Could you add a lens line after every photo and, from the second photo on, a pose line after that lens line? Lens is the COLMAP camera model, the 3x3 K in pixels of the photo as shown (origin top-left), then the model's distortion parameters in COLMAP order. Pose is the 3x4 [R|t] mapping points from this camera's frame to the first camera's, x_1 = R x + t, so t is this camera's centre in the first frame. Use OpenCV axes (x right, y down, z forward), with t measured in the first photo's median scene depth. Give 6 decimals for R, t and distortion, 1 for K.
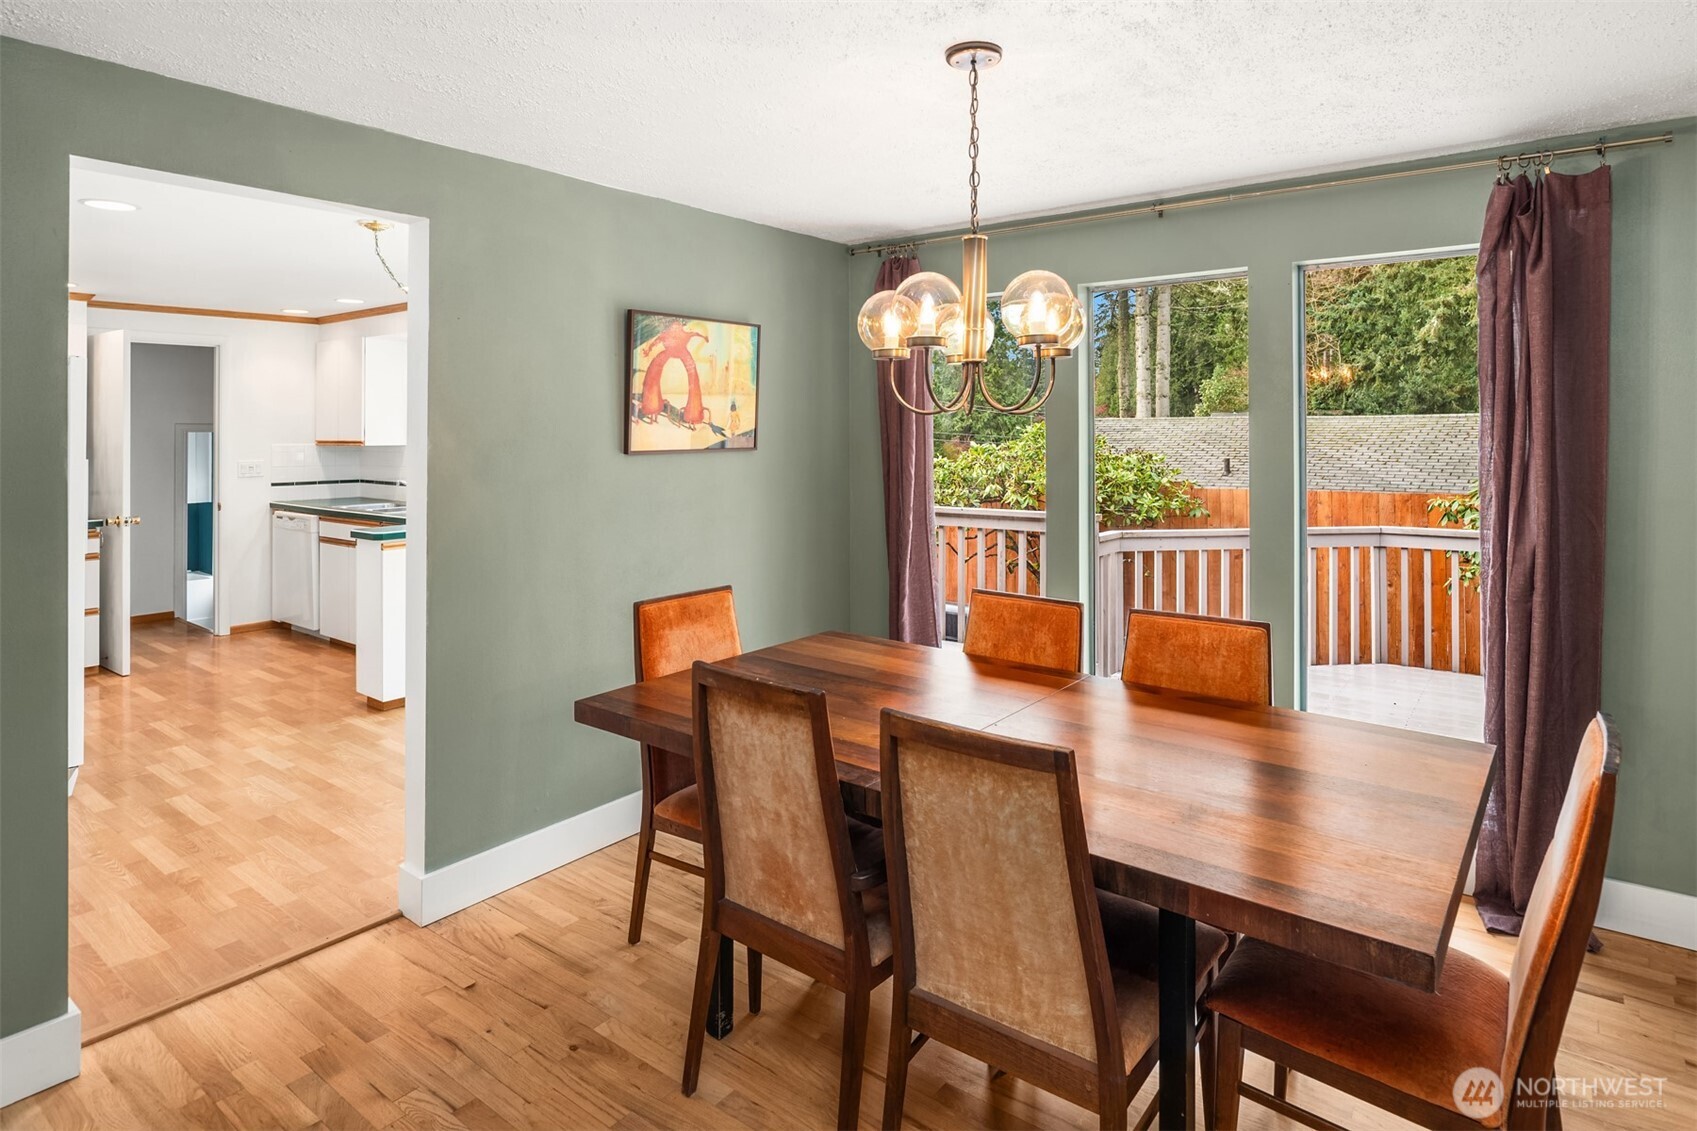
lens RADIAL K [[936.1, 0, 895.7], [0, 936.1, 422.1], [0, 0, 1]] dist [-0.002514, -0.006649]
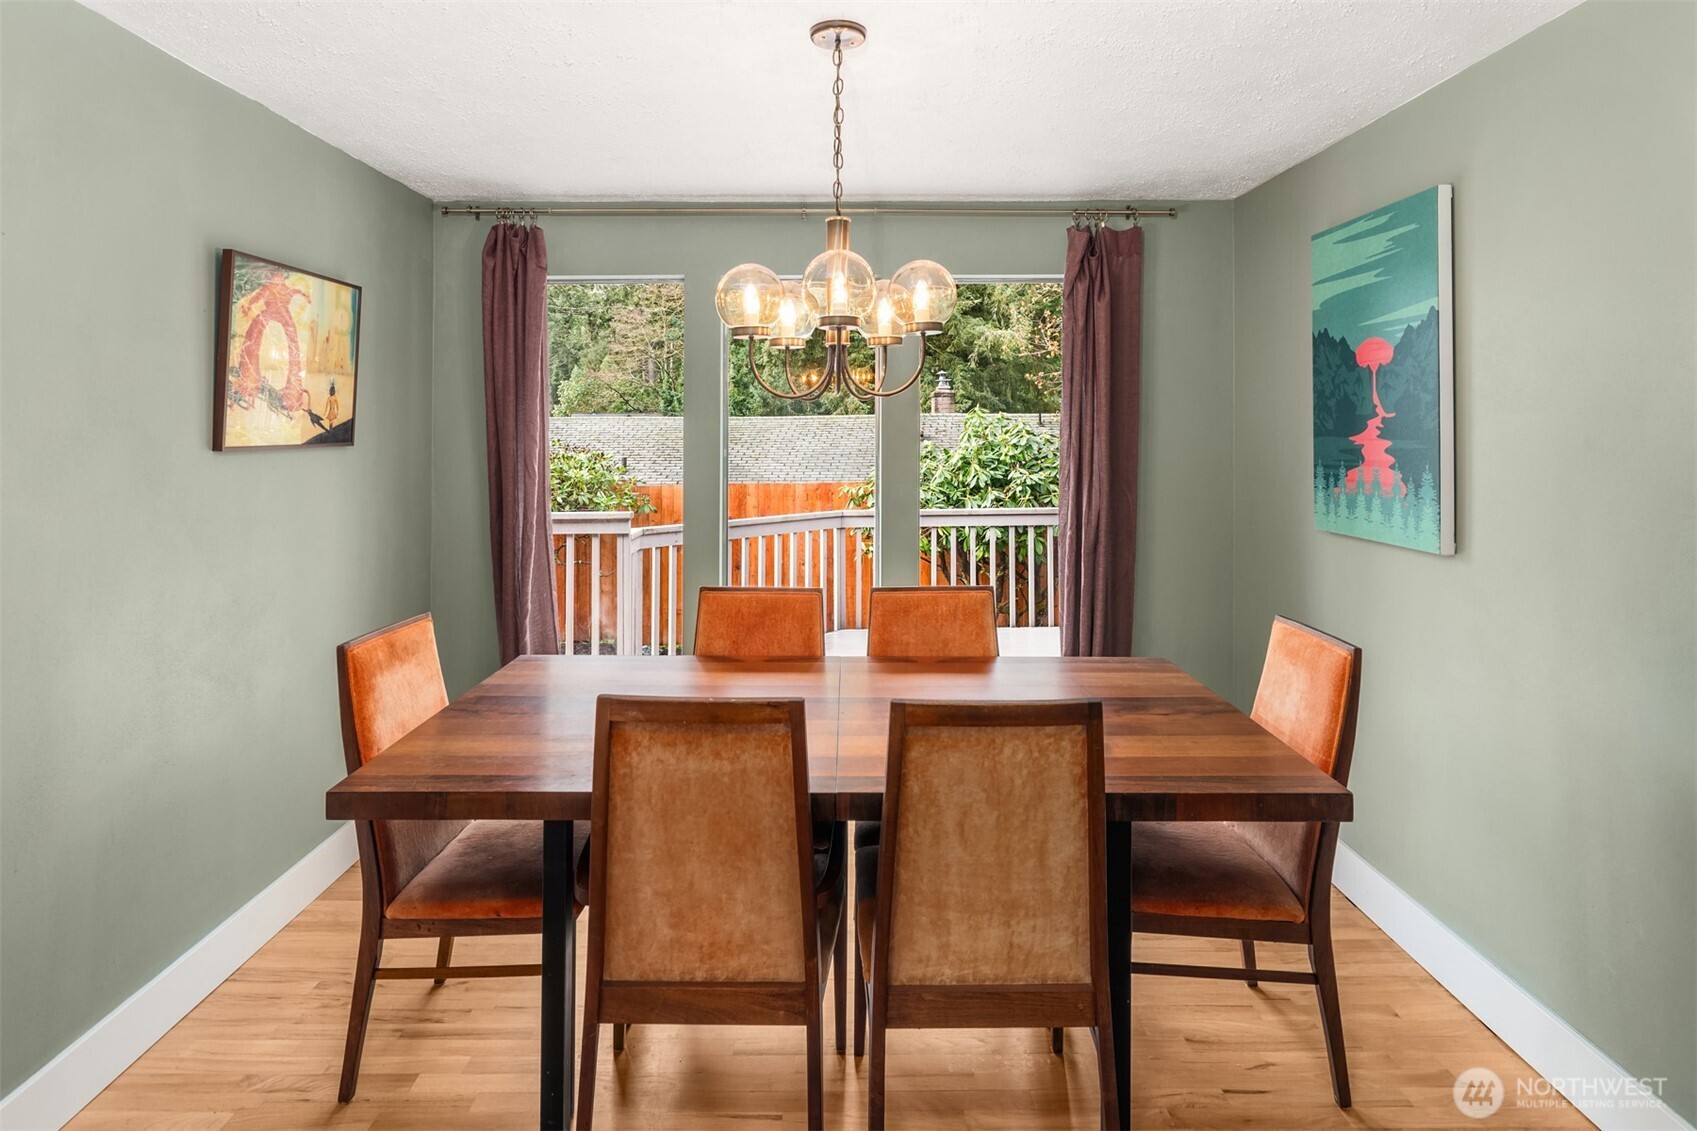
lens RADIAL K [[936.1, 0, 858.2], [0, 936.1, 424.3], [0, 0, 1]] dist [-0.002514, -0.006649]
pose [[0.801213, 0.003765, 0.598368, -0.323220], [-0.004290, 0.999991, -0.000549, 0.012335], [-0.598364, -0.002127, 0.801221, 0.131369]]
